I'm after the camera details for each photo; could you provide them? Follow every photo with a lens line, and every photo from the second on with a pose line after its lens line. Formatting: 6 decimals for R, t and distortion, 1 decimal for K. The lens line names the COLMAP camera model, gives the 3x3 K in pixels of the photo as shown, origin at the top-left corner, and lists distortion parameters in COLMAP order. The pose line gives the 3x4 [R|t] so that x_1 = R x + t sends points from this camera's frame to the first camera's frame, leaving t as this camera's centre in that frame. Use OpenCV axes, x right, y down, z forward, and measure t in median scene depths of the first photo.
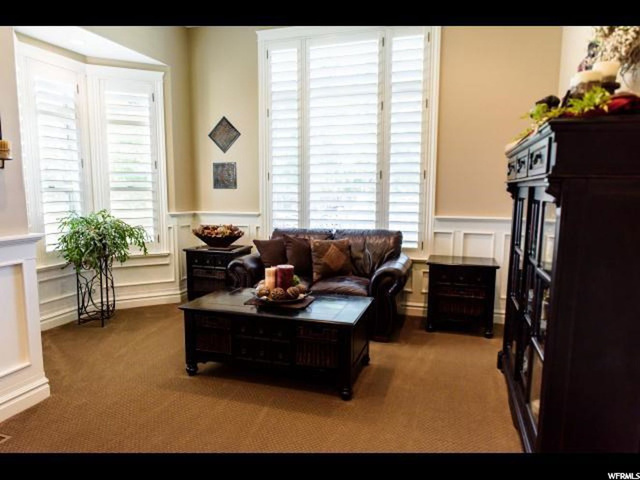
lens RADIAL K [[463.9, 0, 307.1], [0, 463.9, 230.4], [0, 0, 1]] dist [-0.006712, -0.002982]
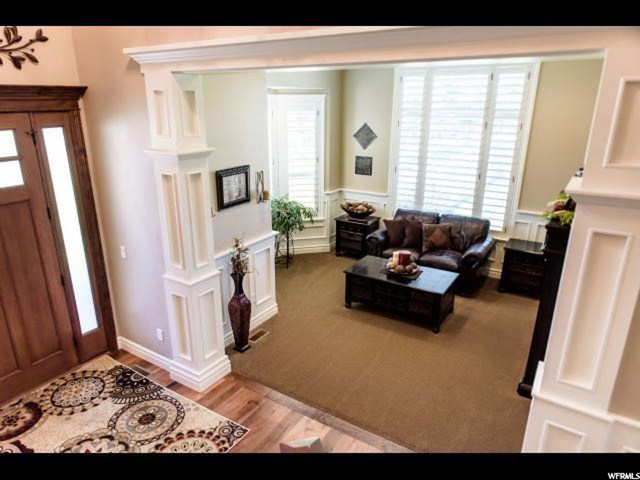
lens RADIAL K [[441.5, 0, 310.9], [0, 441.5, 241.8], [0, 0, 1]] dist [0.008386, 0.003163]
pose [[0.970709, 0.076472, -0.227761, -0.012947], [-0.027801, 0.977376, 0.209675, -0.197446], [0.238642, -0.197201, 0.950874, -0.410454]]
